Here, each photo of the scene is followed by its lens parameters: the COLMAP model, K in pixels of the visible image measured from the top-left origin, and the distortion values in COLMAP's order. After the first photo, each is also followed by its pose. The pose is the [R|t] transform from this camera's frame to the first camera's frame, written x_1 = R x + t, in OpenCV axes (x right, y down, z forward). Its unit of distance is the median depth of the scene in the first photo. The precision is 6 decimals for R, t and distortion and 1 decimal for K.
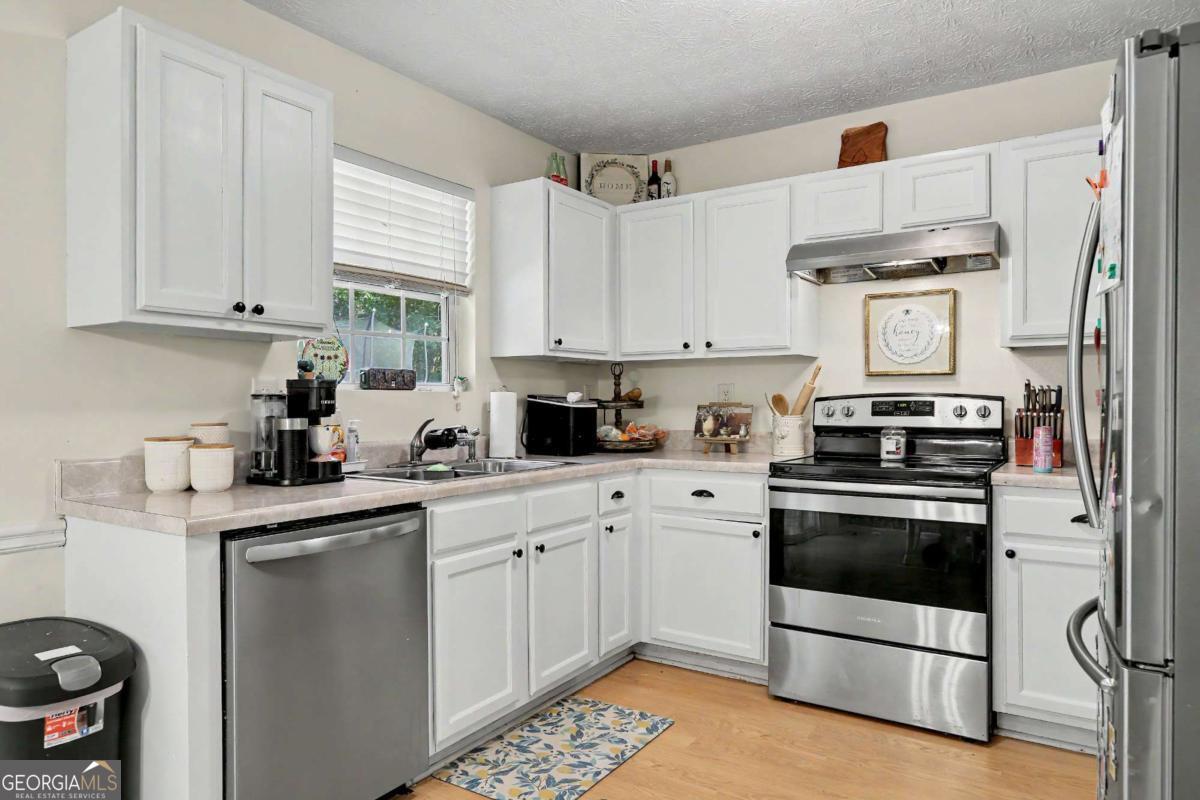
lens RADIAL K [[758.1, 0, 600.0], [0, 758.1, 400.0], [0, 0, 1]] dist [-0.006423, -0.003503]
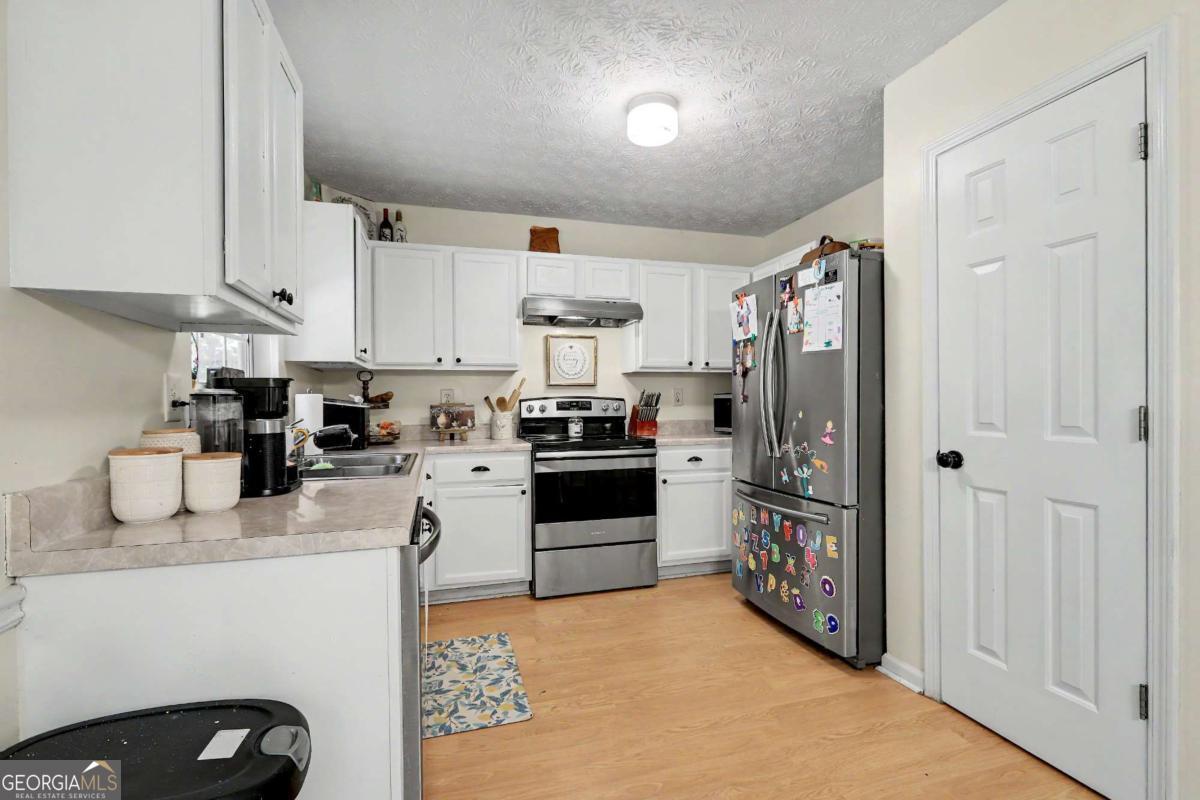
lens RADIAL K [[539.1, 0, 600.0], [0, 539.1, 400.0], [0, 0, 1]] dist [0.002717, 0.001017]
pose [[0.645766, -0.000873, 0.763535, -0.473662], [0.004409, 0.999987, -0.002586, 0.001793], [-0.763523, 0.005036, 0.645761, 0.201665]]
